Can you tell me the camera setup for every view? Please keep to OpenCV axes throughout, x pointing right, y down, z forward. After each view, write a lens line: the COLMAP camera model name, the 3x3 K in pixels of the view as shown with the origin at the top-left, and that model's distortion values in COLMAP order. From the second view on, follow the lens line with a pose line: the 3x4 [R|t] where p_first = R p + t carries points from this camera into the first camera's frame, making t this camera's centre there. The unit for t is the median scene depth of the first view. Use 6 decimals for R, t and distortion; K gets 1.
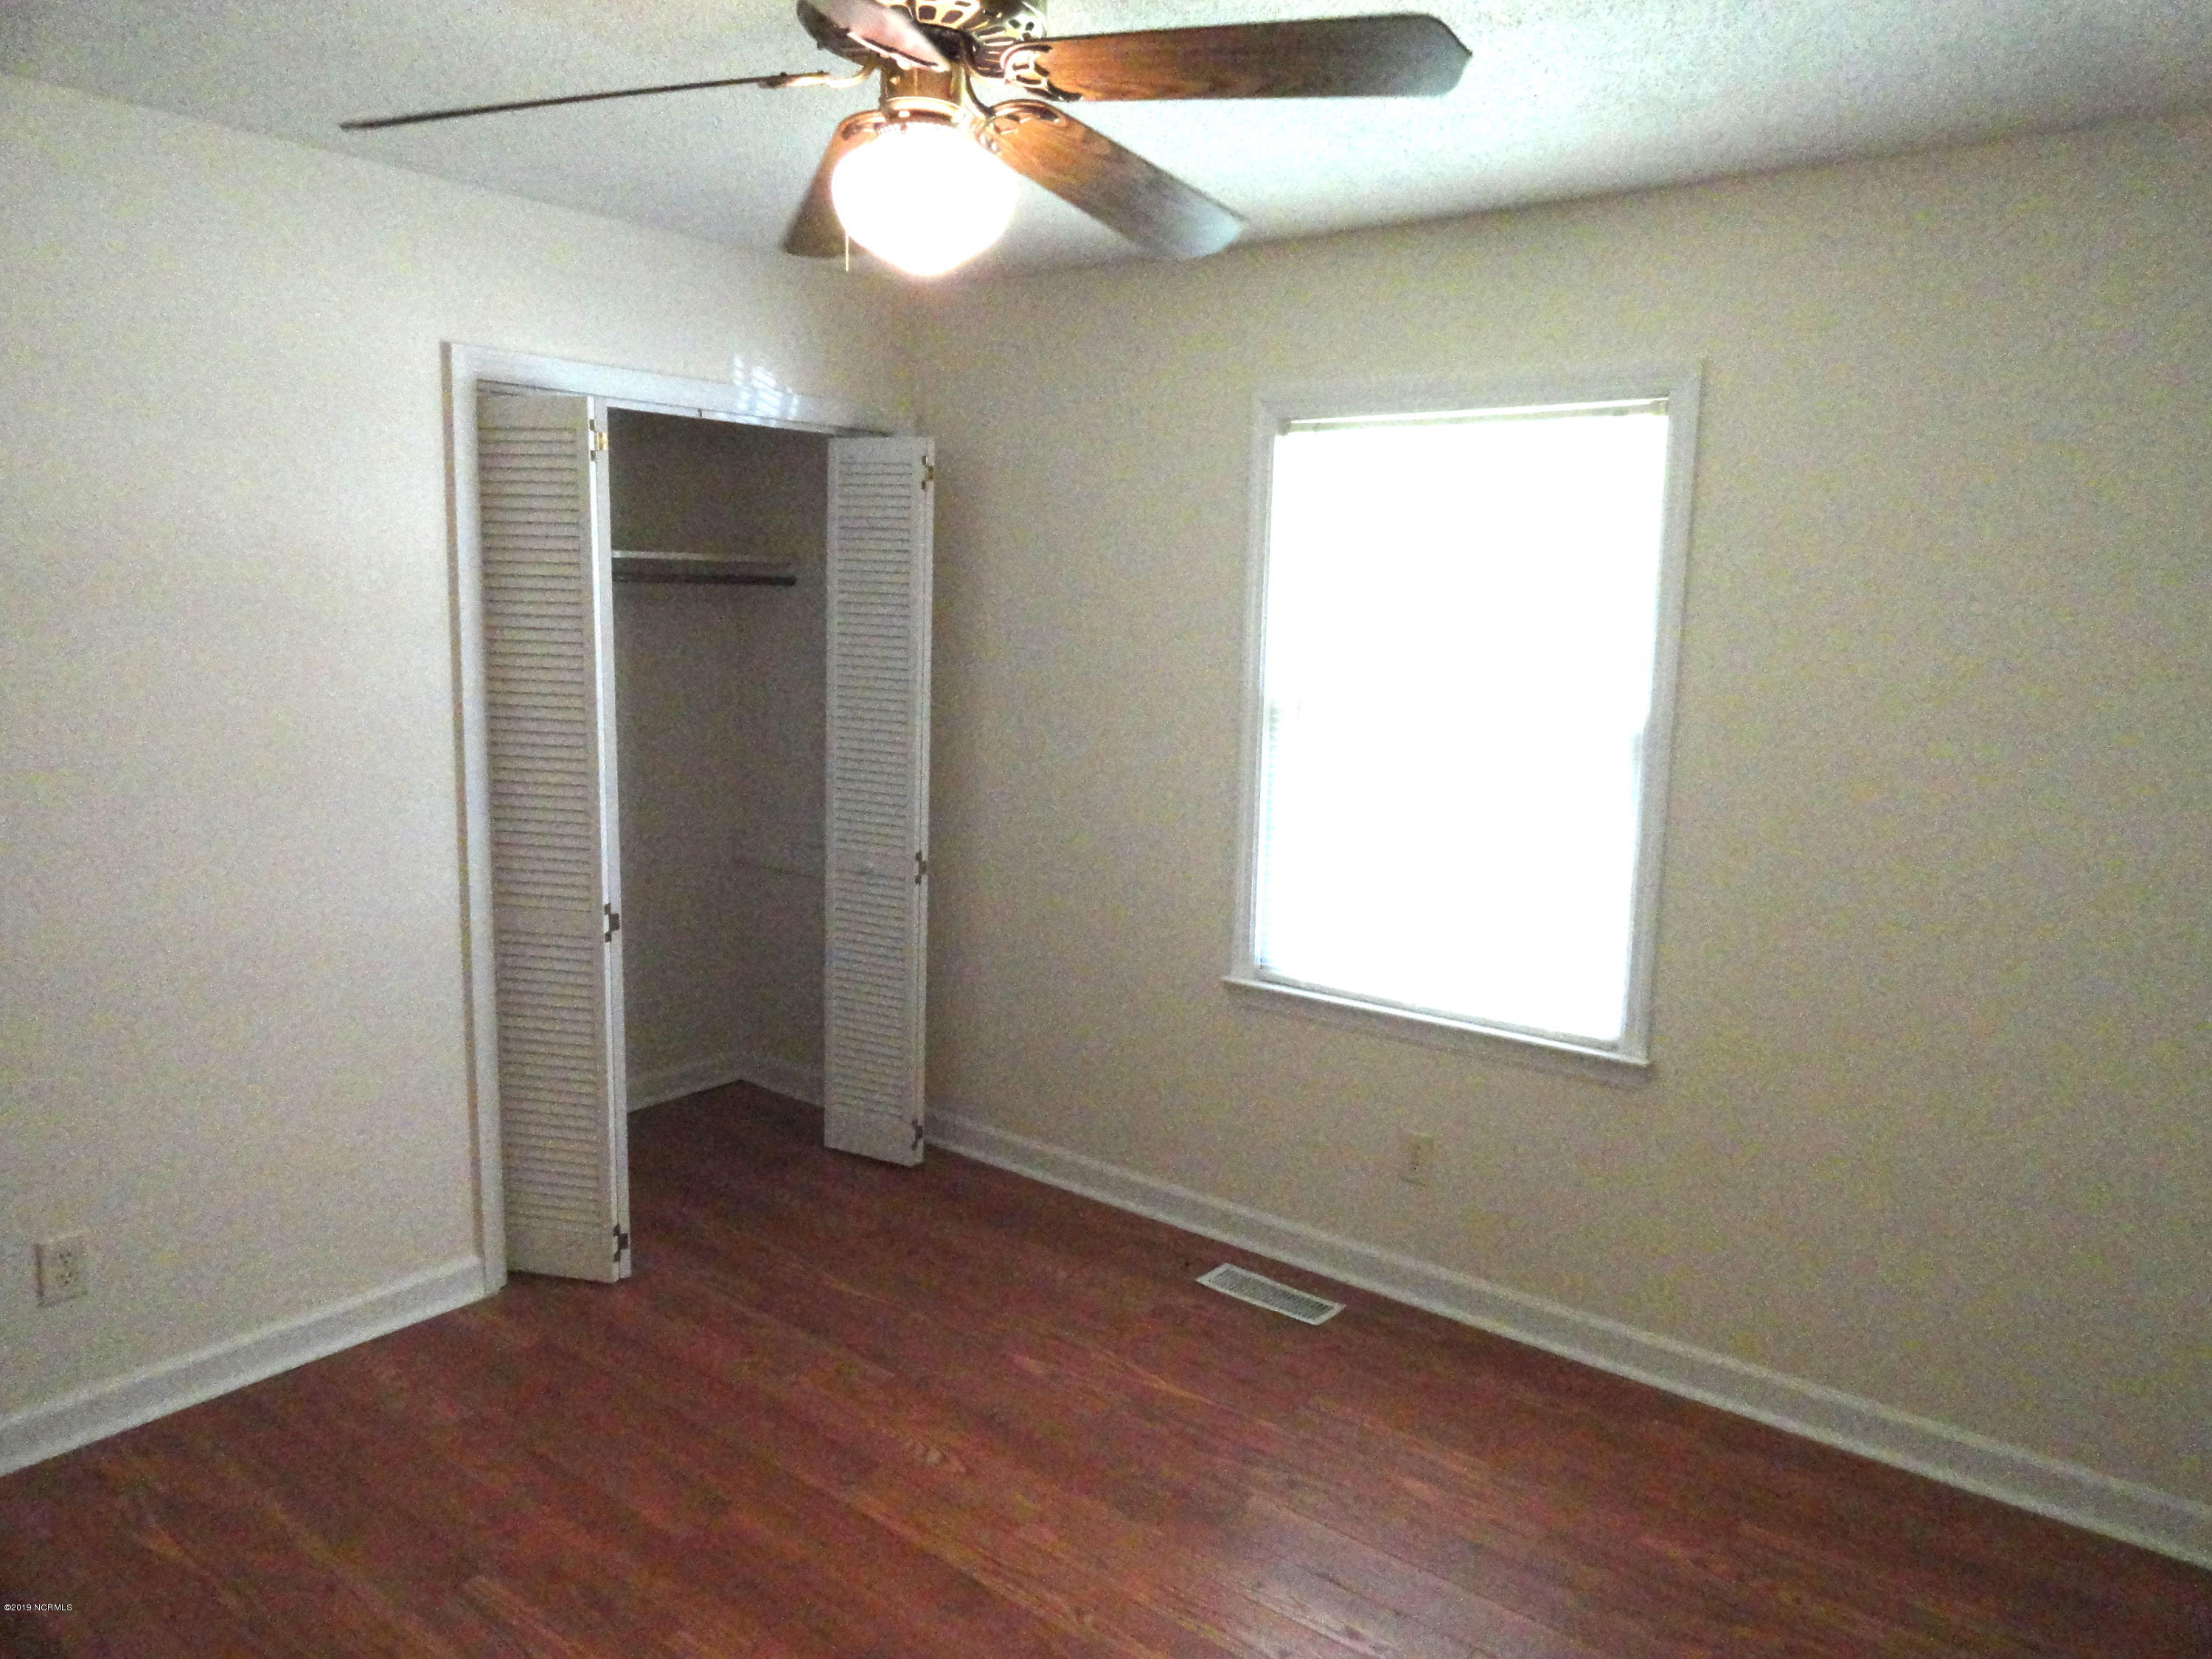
lens RADIAL K [[1513.9, 0, 1118.6], [0, 1513.9, 839.4], [0, 0, 1]] dist [0.001253, 0.004107]
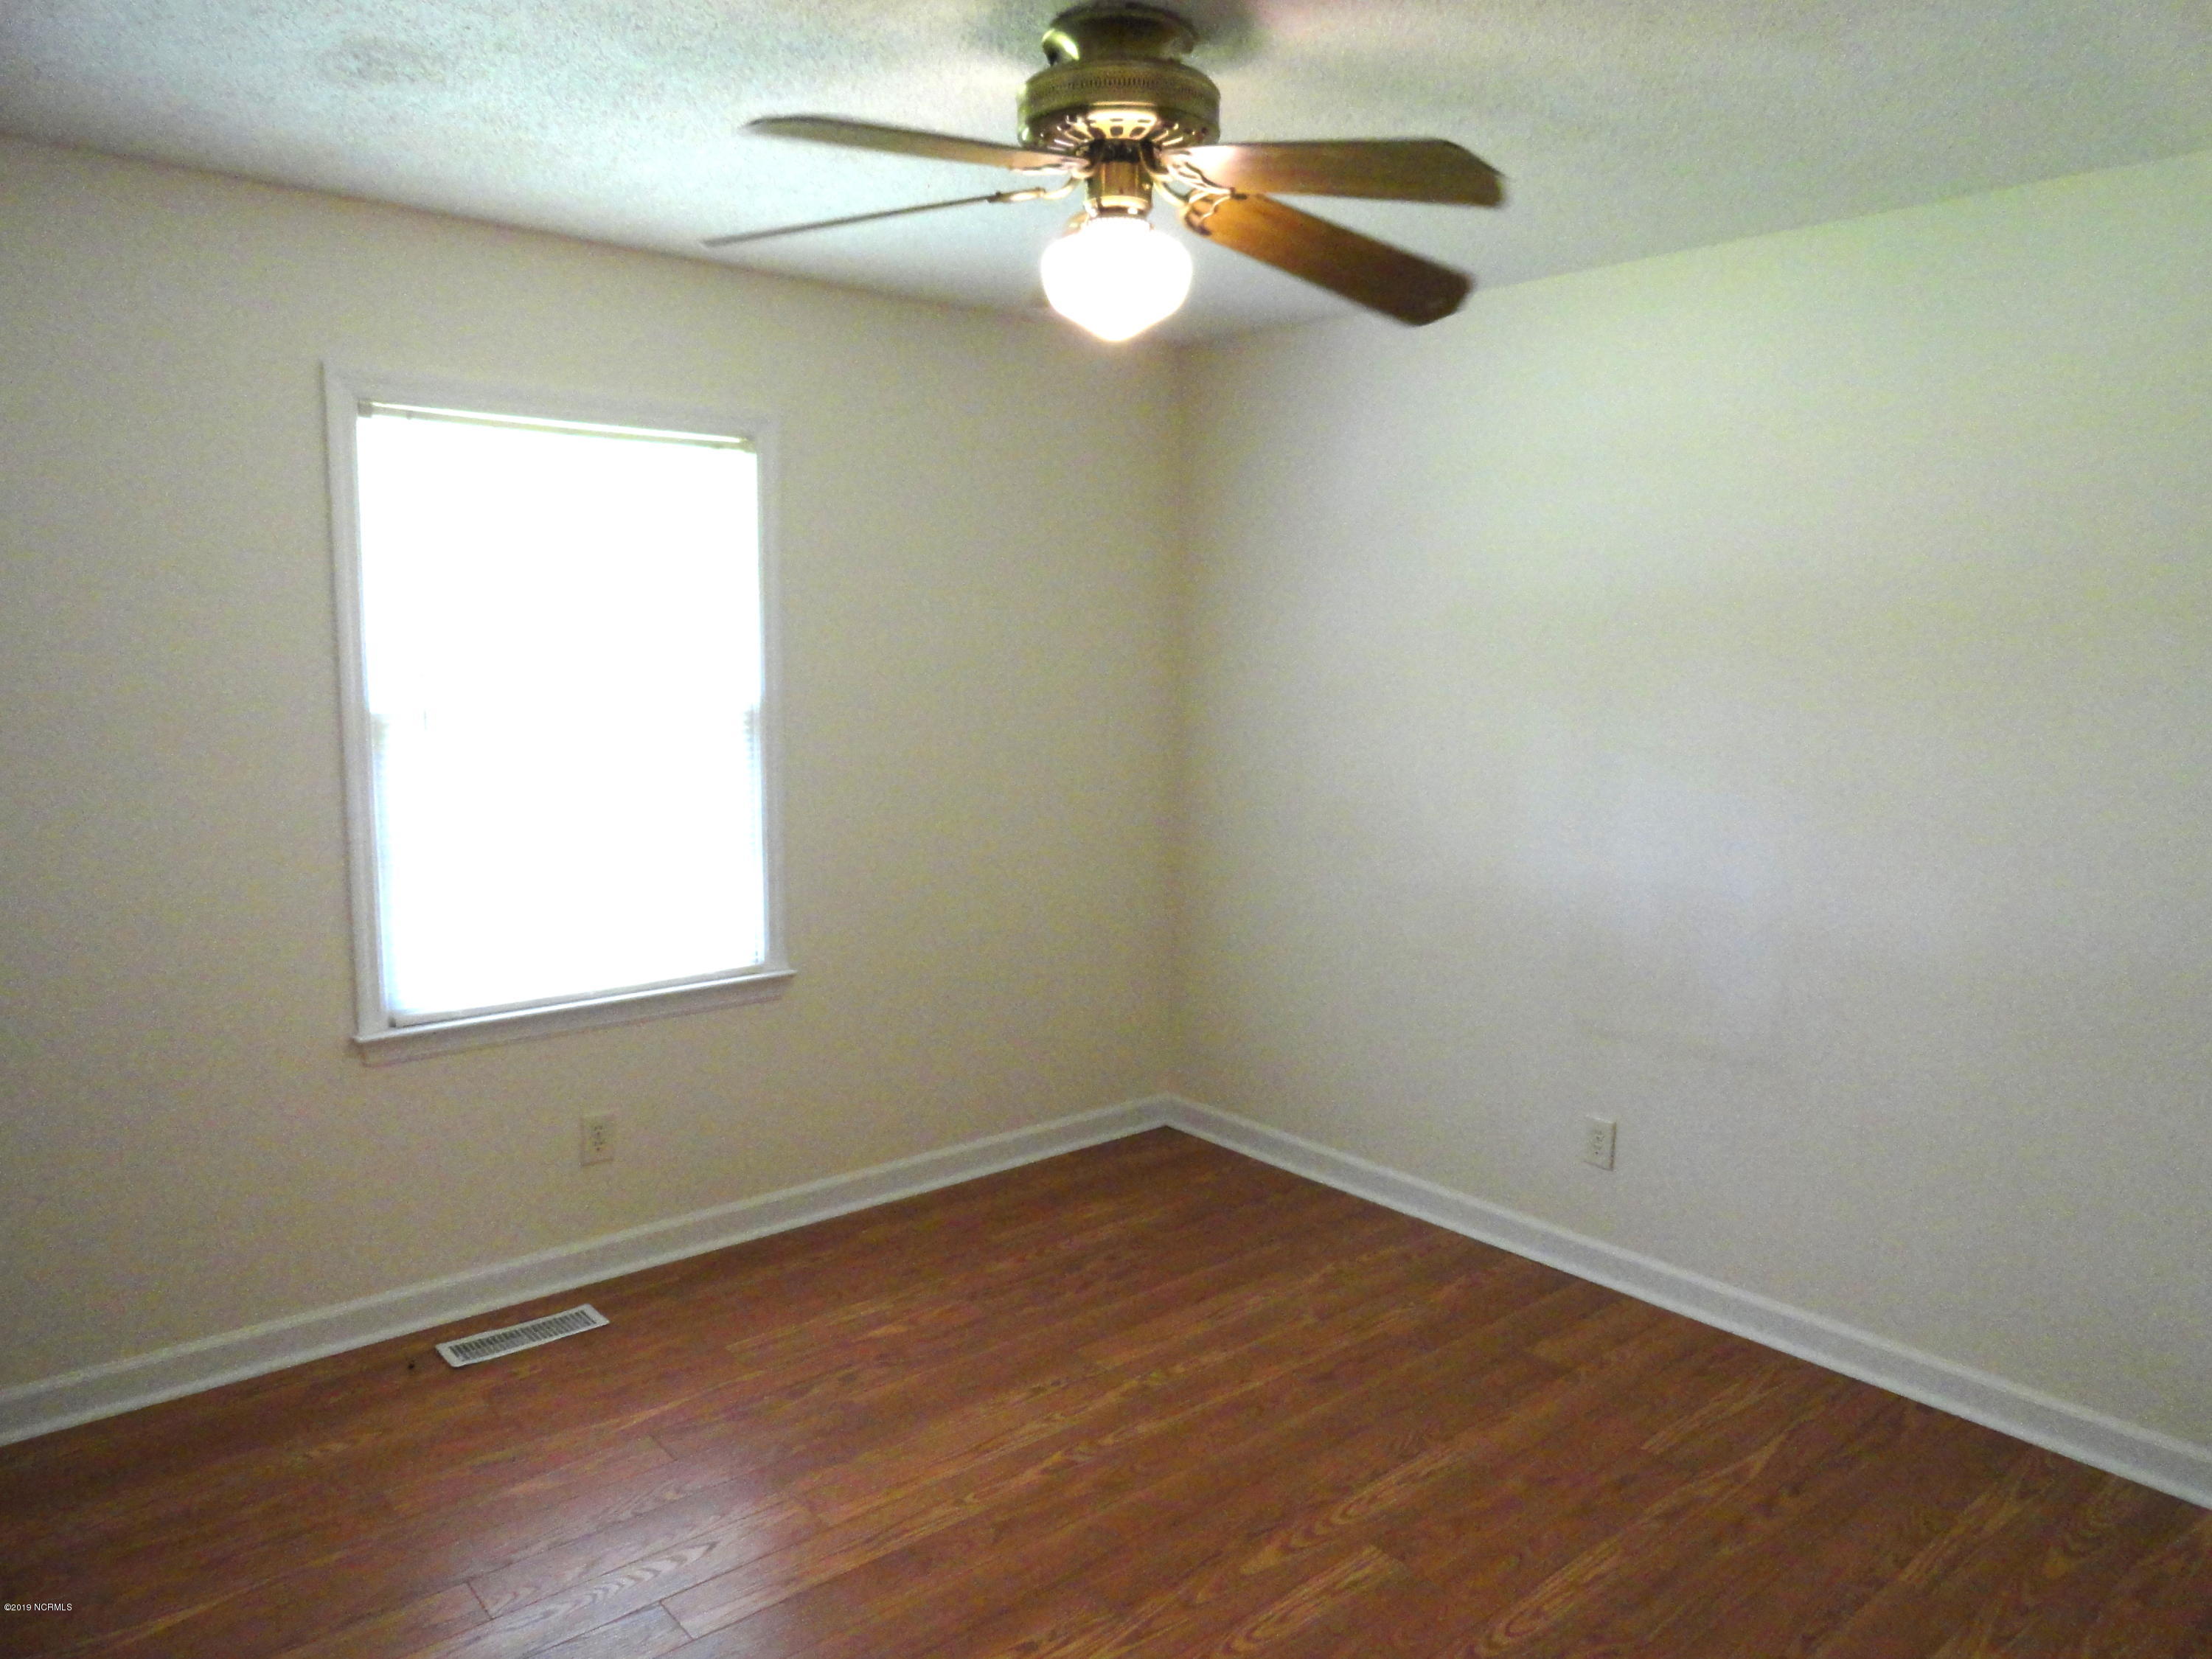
lens RADIAL K [[1513.9, 0, 1118.6], [0, 1513.9, 839.4], [0, 0, 1]] dist [0.001253, 0.004107]
pose [[0.197299, -0.152154, 0.968464, -0.725231], [0.149304, 0.981022, 0.123710, -0.067445], [-0.968907, 0.120187, 0.216272, 0.414080]]
